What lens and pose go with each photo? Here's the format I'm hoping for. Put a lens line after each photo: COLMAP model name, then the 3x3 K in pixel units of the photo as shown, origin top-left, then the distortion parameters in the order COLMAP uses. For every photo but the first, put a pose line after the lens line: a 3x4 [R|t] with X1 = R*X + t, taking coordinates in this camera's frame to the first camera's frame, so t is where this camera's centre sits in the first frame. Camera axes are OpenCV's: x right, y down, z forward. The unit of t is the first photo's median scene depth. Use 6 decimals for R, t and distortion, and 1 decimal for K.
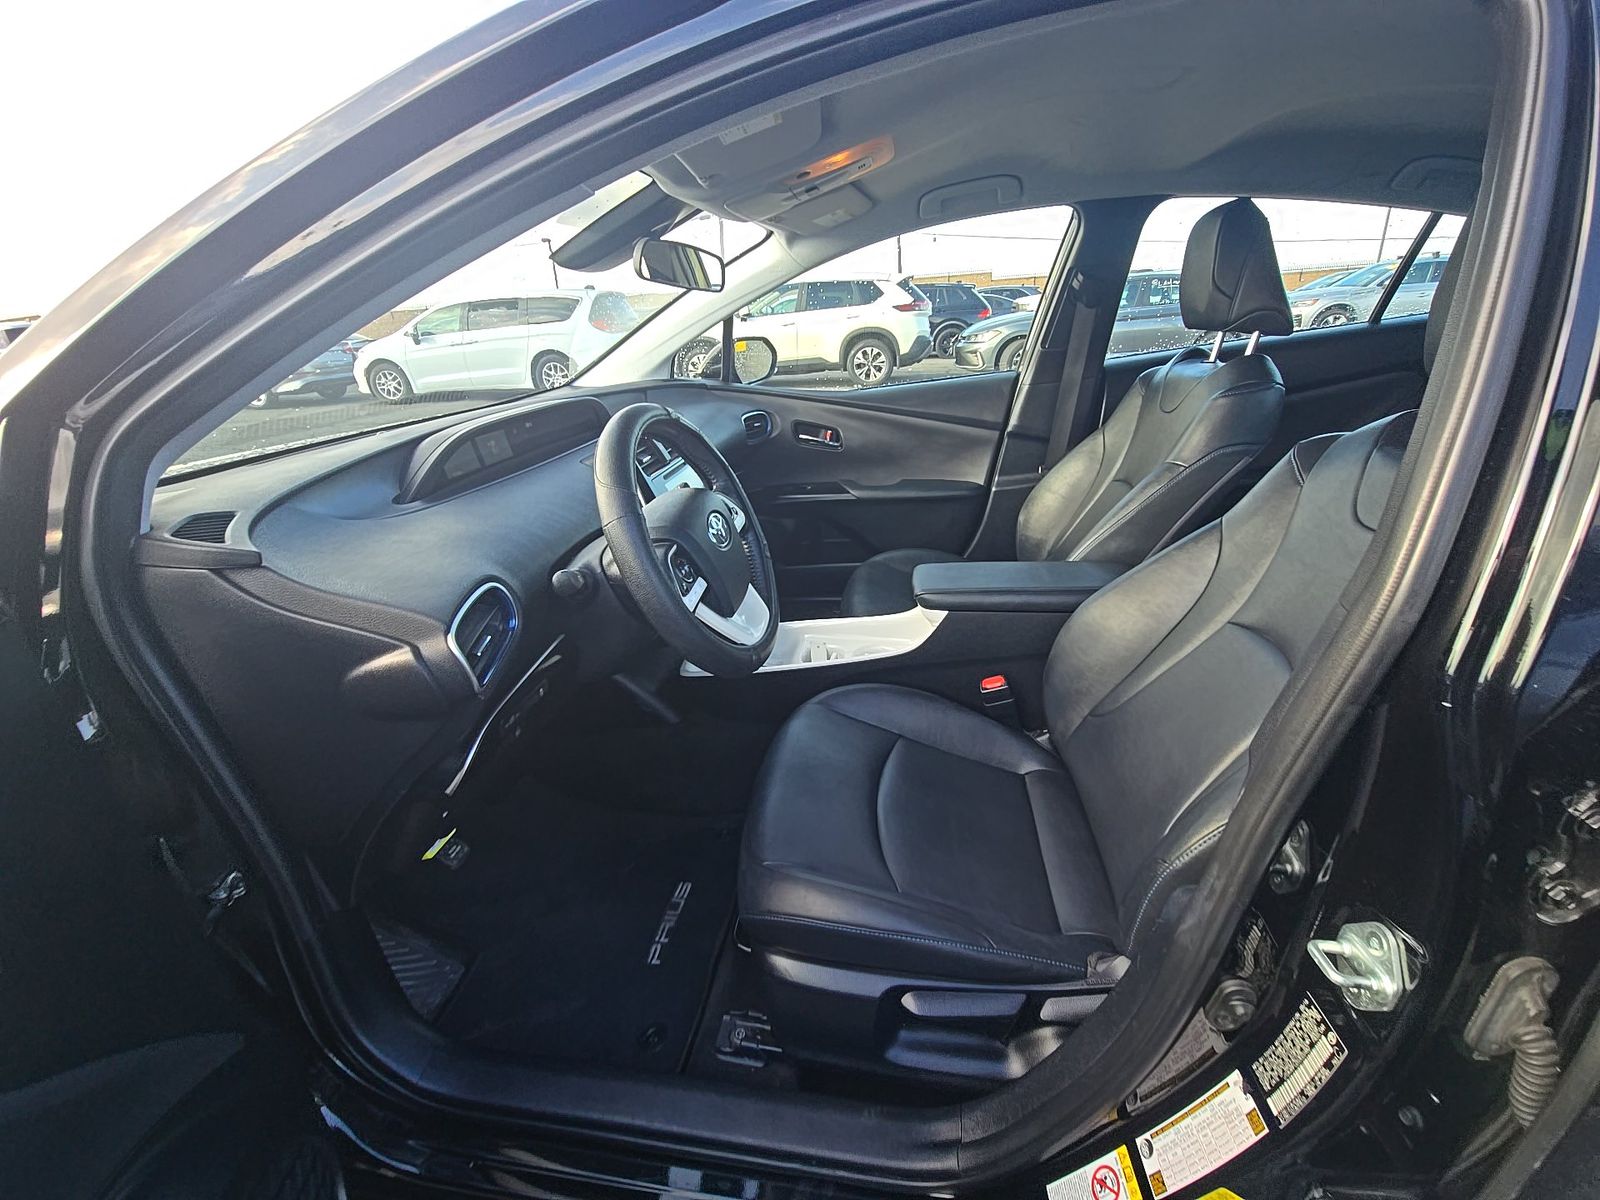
lens RADIAL K [[641.0, 0, 795.5], [0, 641.0, 581.1], [0, 0, 1]] dist [0.004902, -0.007274]
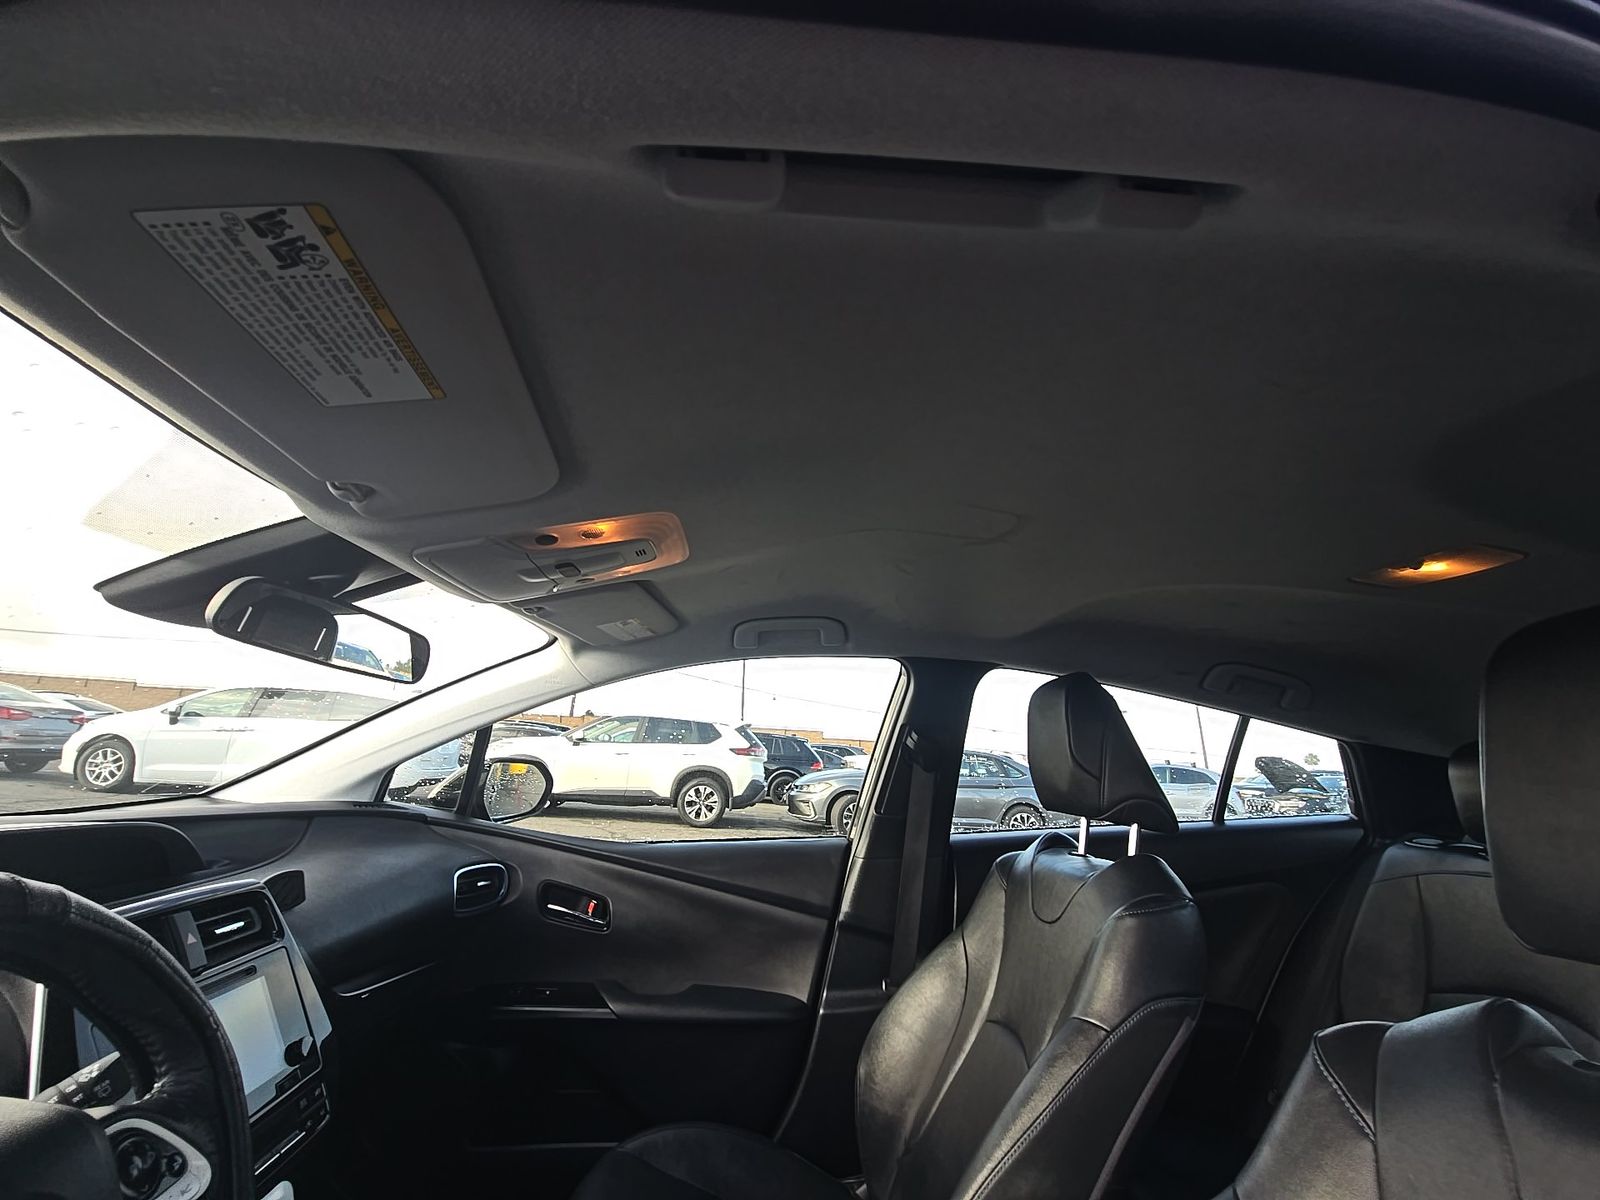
lens RADIAL K [[641.0, 0, 792.5], [0, 641.0, 595.1], [0, 0, 1]] dist [0.004902, -0.007274]
pose [[0.967837, 0.164133, 0.190663, 0.073572], [-0.018115, 0.801363, -0.597904, -0.087634], [-0.250926, 0.575220, 0.778562, 0.213688]]
